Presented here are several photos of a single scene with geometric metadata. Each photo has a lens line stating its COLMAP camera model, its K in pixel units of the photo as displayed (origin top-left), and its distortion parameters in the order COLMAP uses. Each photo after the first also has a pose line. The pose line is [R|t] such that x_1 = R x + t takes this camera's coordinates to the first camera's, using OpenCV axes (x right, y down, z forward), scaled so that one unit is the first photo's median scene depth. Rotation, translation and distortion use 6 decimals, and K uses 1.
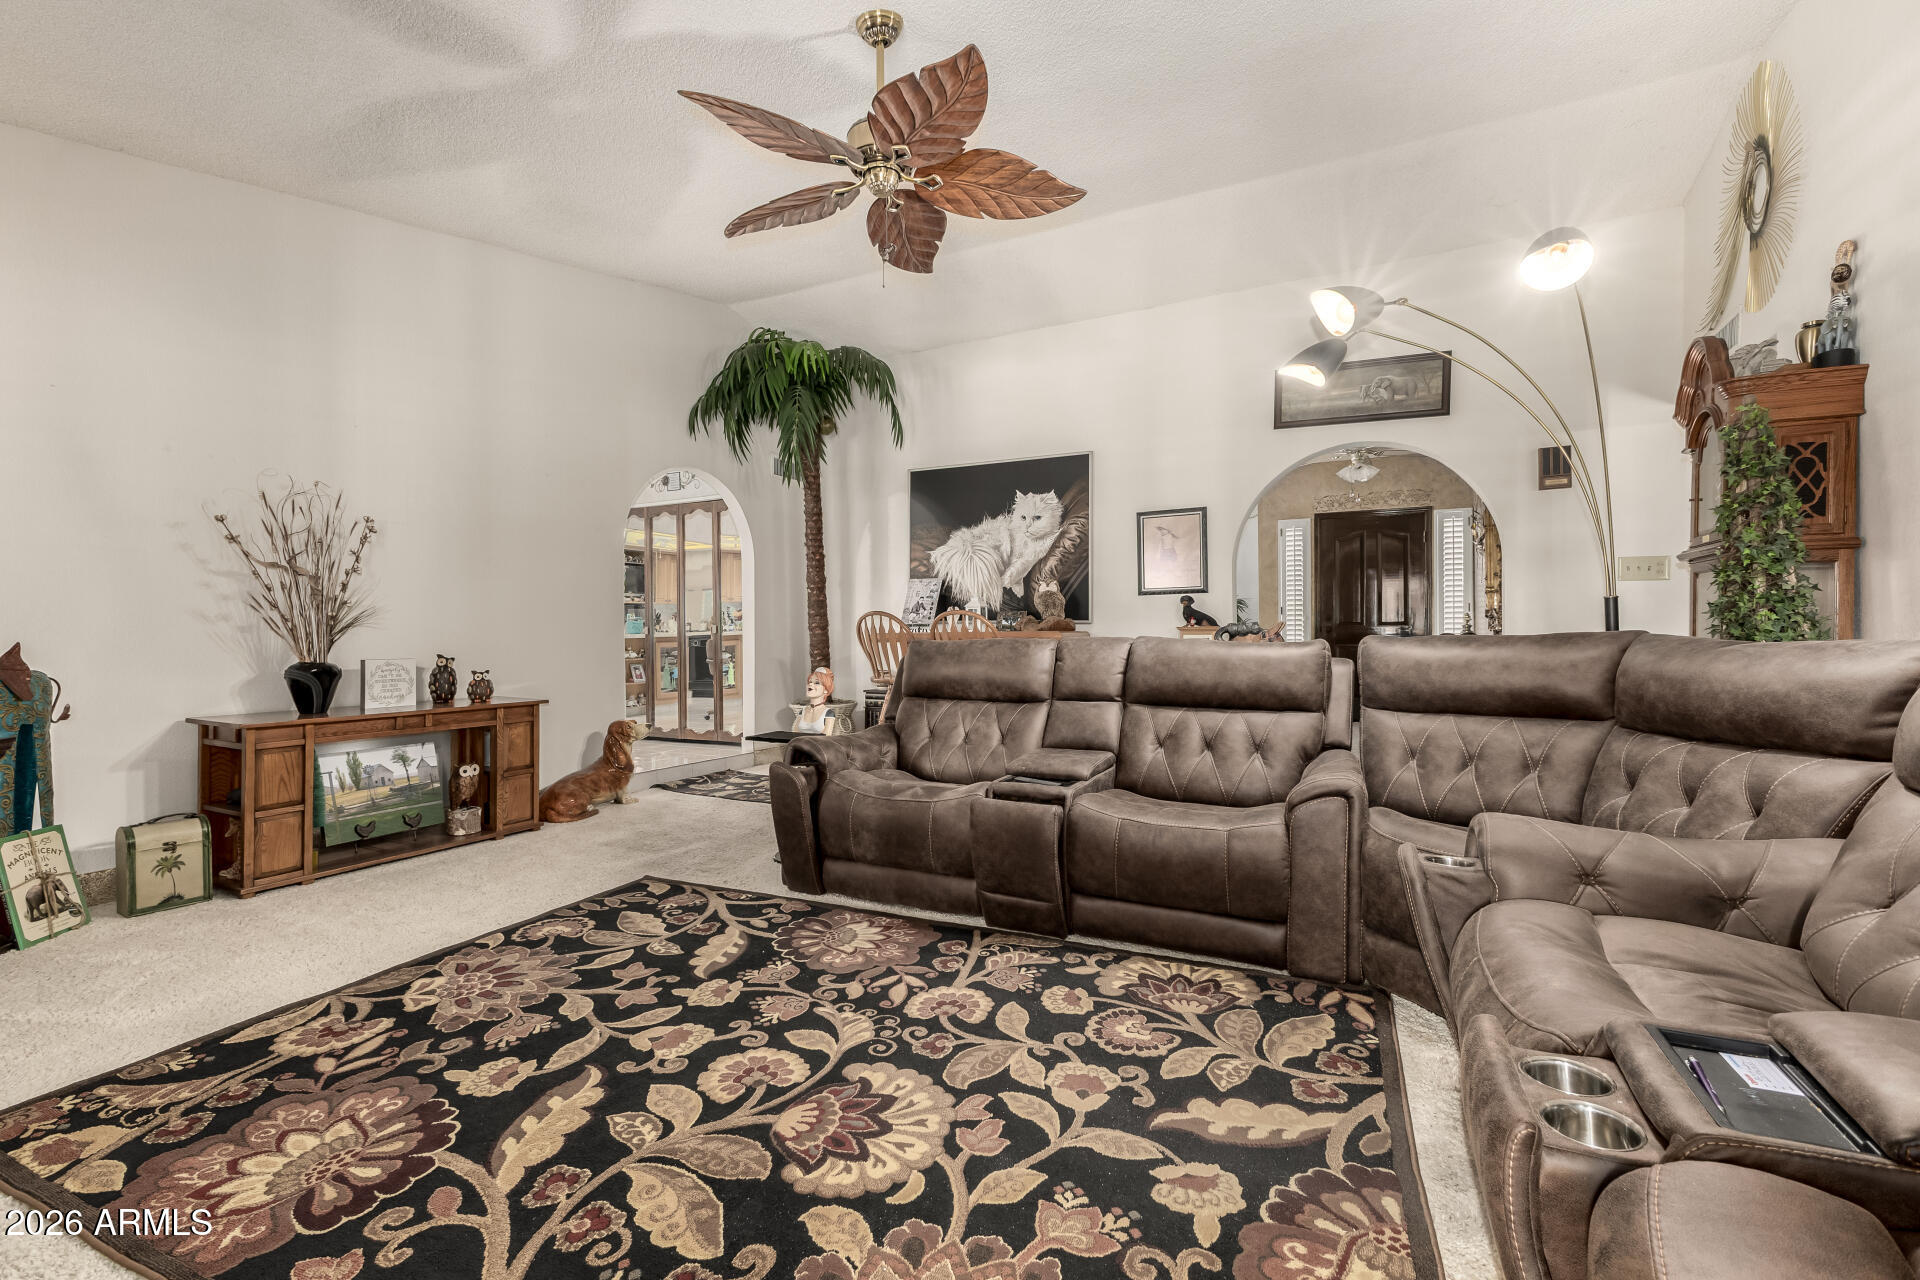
lens RADIAL K [[828.5, 0, 966.1], [0, 828.5, 632.7], [0, 0, 1]] dist [0.001558, -0.000054]
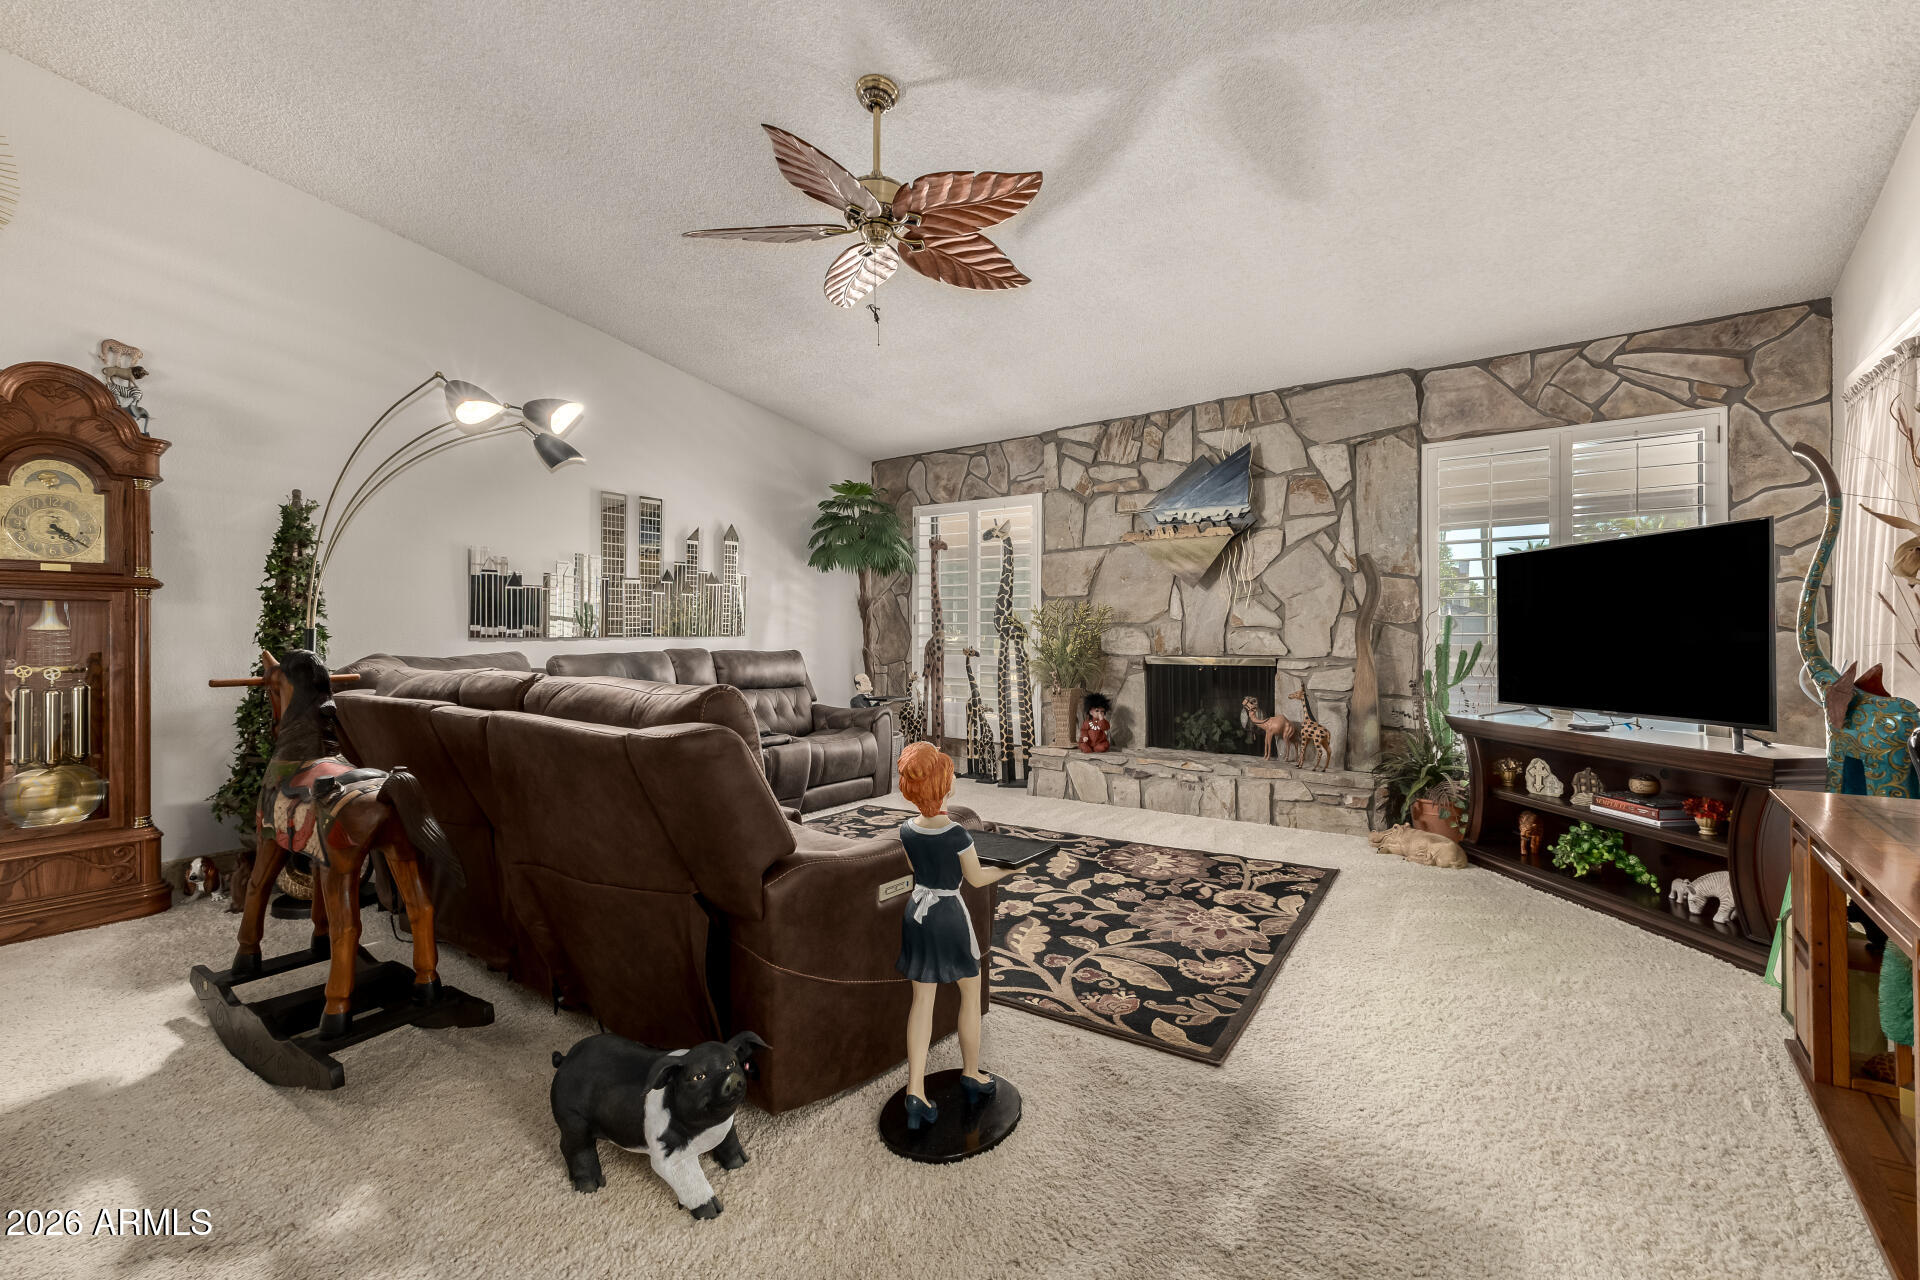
lens RADIAL K [[828.5, 0, 960.5], [0, 828.5, 638.8], [0, 0, 1]] dist [0.001558, -0.000054]
pose [[-0.985432, 0.014374, 0.169463, -0.460707], [0.016120, 0.999830, 0.008929, -0.036594], [-0.169306, 0.011531, -0.985496, 2.429325]]
